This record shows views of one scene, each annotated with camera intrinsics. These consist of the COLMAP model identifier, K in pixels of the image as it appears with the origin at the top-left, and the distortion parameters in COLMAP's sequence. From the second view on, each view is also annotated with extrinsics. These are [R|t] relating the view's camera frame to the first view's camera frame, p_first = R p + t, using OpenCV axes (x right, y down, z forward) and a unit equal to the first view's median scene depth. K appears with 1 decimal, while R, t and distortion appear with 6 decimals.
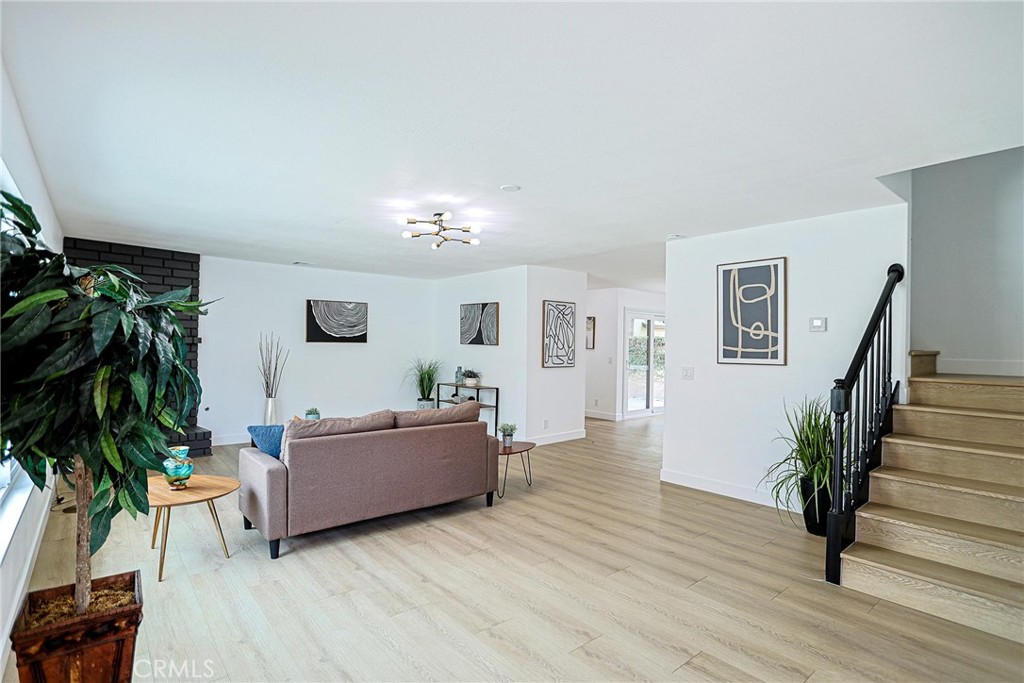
lens RADIAL K [[513.4, 0, 512.6], [0, 513.4, 344.6], [0, 0, 1]] dist [-0.051224, 0.025022]
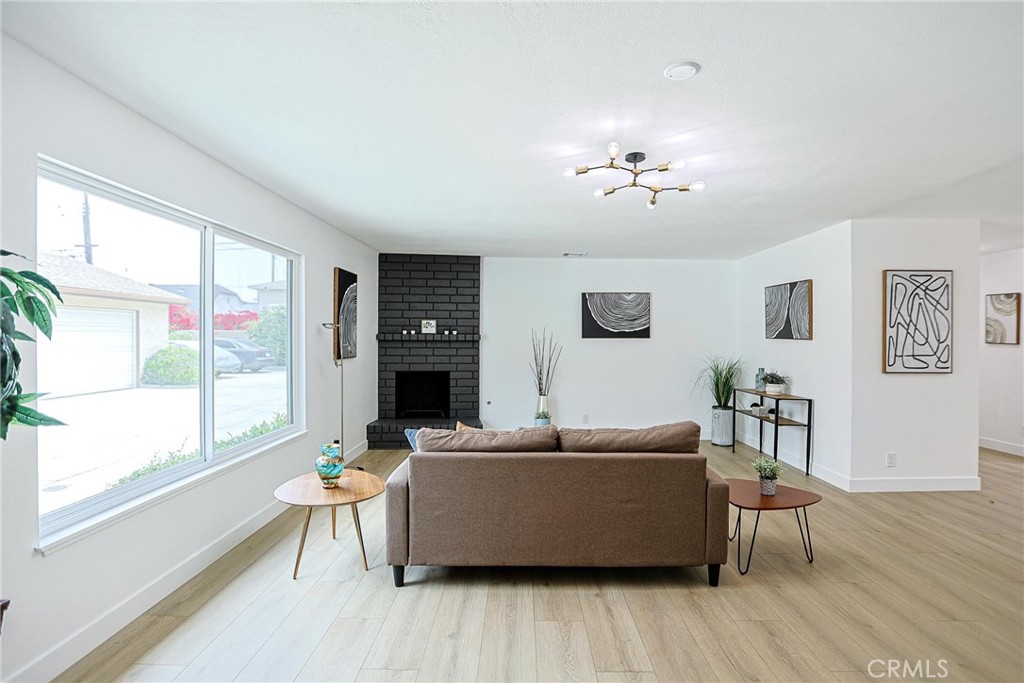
lens RADIAL K [[501.7, 0, 513.9], [0, 501.7, 338.5], [0, 0, 1]] dist [-0.049082, 0.020366]
pose [[0.759406, -0.010035, -0.650540, 0.129457], [0.006078, 0.999947, -0.008330, 0.003754], [0.650589, 0.002372, 0.759427, 0.265179]]
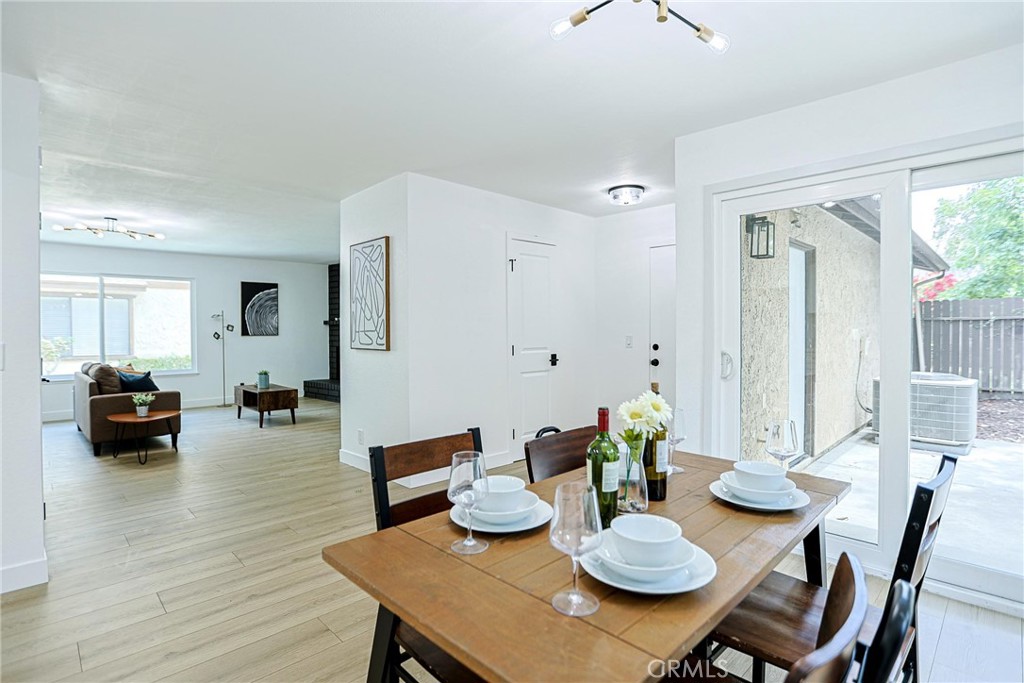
lens RADIAL K [[501.7, 0, 513.9], [0, 501.7, 338.5], [0, 0, 1]] dist [-0.049082, 0.020366]
pose [[0.089737, 0.005983, -0.995948, 0.849324], [0.005455, 0.999964, 0.006498, 0.034221], [0.995951, -0.006016, 0.089701, 1.374246]]
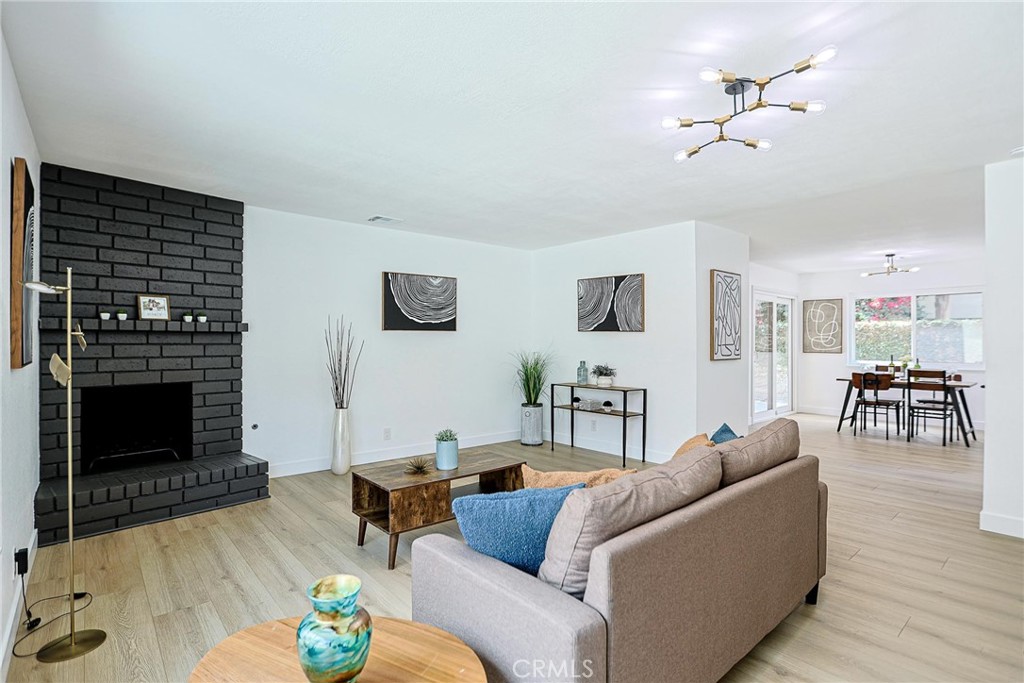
lens RADIAL K [[509.1, 0, 512.0], [0, 509.1, 341.5], [0, 0, 1]] dist [-0.052095, 0.020667]
pose [[0.999851, -0.011492, 0.012852, -0.286318], [0.011450, 0.999929, 0.003299, 0.013830], [-0.012889, -0.003152, 0.999912, 0.337004]]
